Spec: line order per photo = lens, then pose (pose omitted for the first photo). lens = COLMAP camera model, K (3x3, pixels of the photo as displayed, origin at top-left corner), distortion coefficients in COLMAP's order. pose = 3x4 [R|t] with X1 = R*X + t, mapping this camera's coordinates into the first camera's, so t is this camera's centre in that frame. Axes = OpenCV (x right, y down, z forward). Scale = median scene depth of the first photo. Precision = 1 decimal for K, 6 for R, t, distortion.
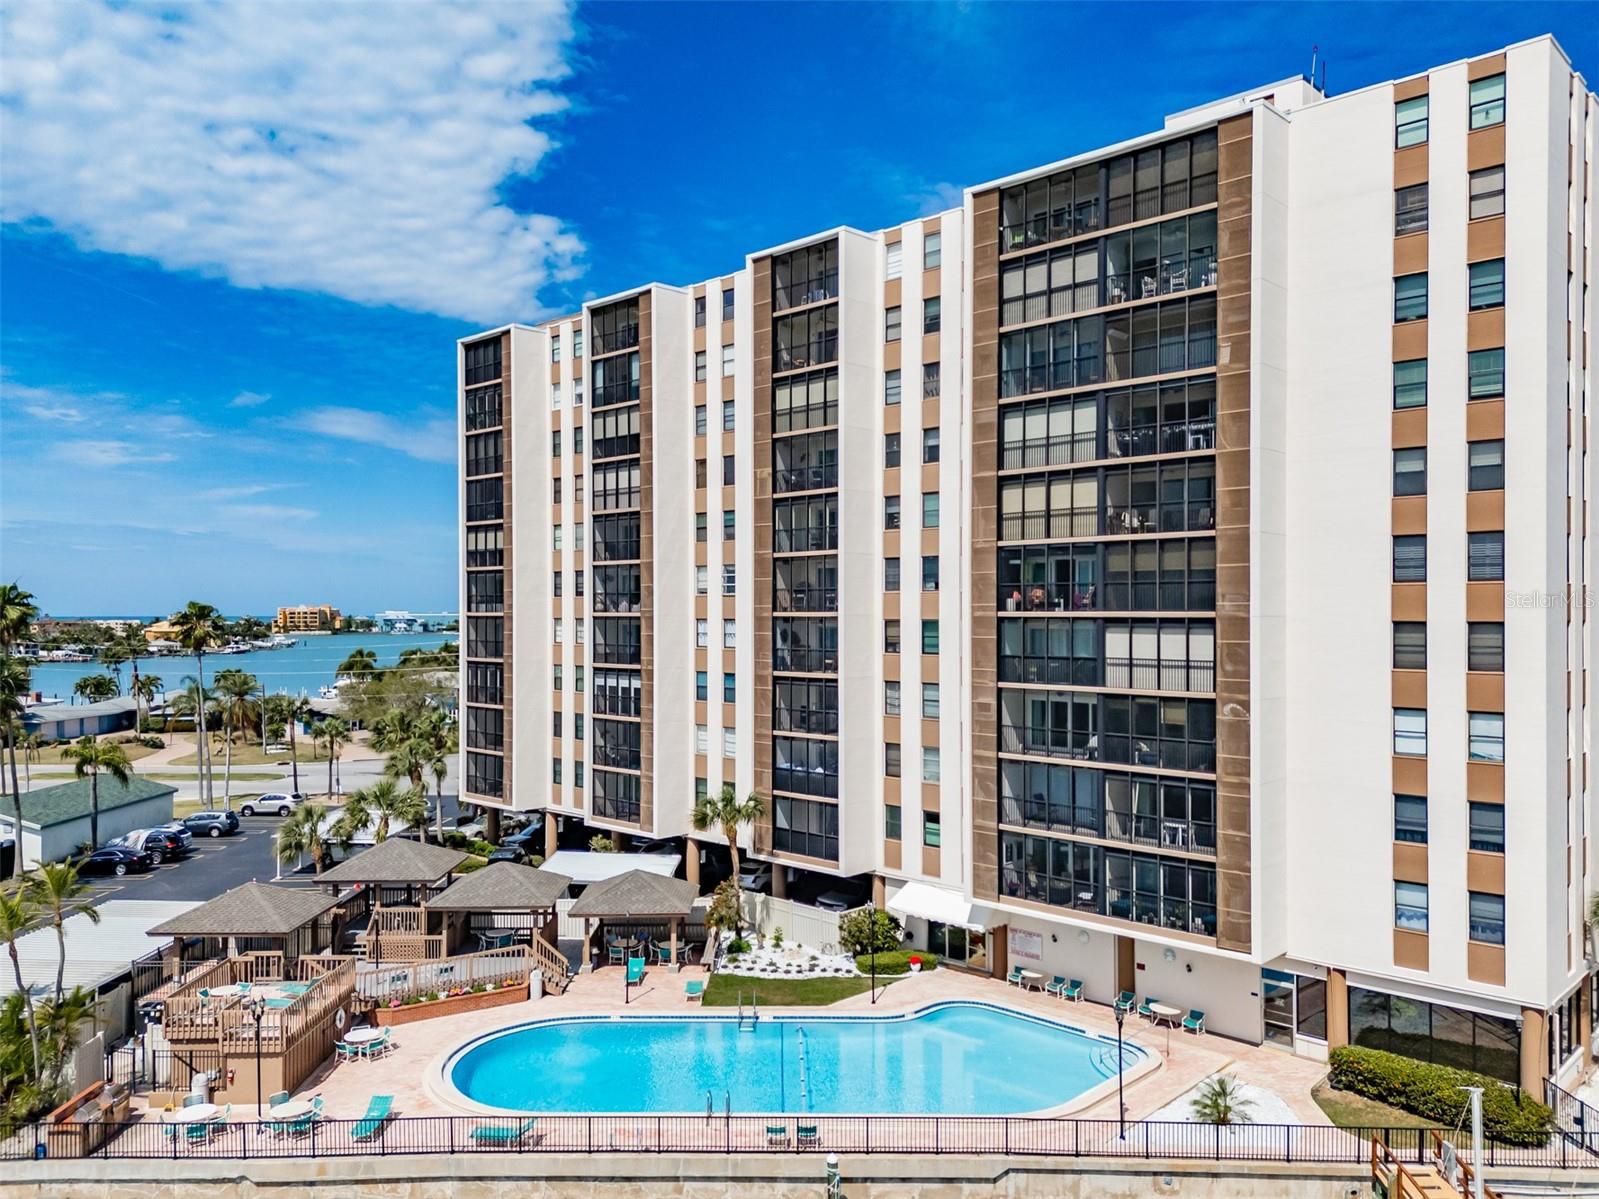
lens RADIAL K [[1191.1, 0, 776.0], [0, 1191.1, 615.7], [0, 0, 1]] dist [0.121970, -0.149062]
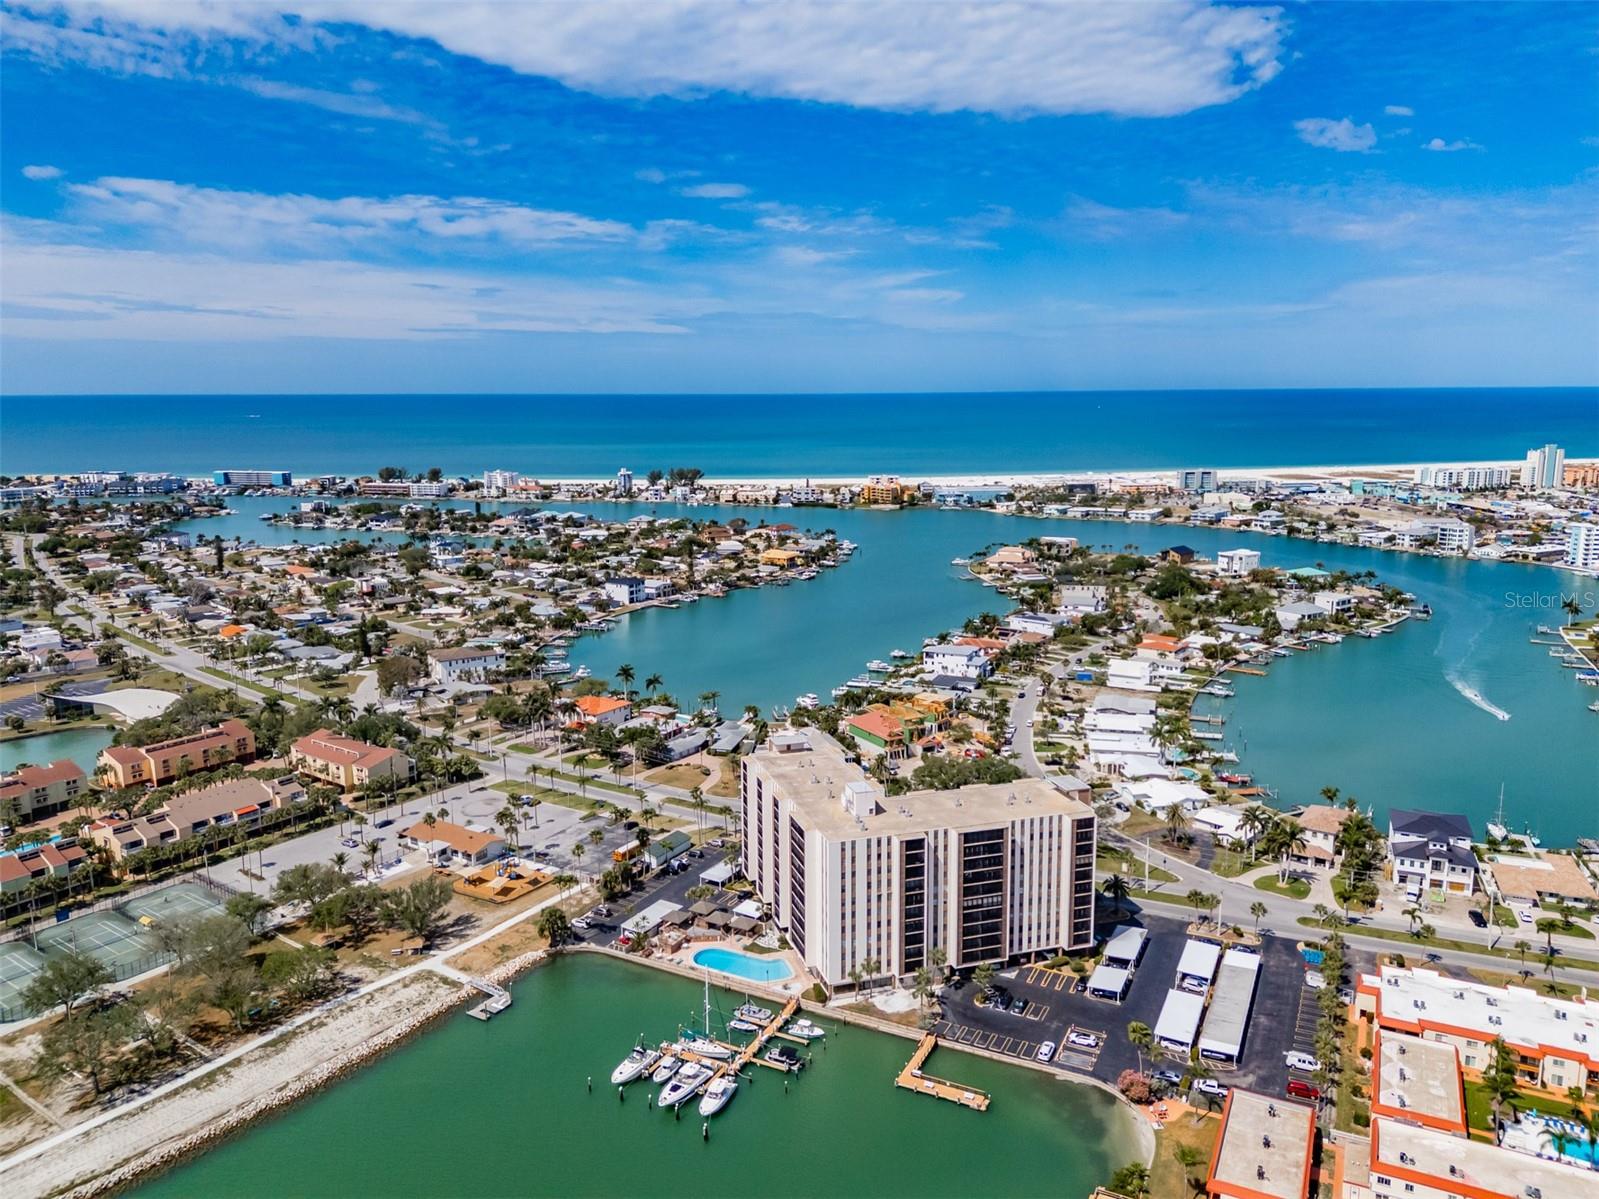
lens RADIAL K [[1151.4, 0, 799.0], [0, 1151.4, 600.9], [0, 0, 1]] dist [0.088132, -0.096008]
pose [[0.883683, 0.078254, -0.461498, 2.214841], [0.004943, 0.984312, 0.176368, -1.940378], [0.468060, -0.158135, 0.869433, -2.888769]]
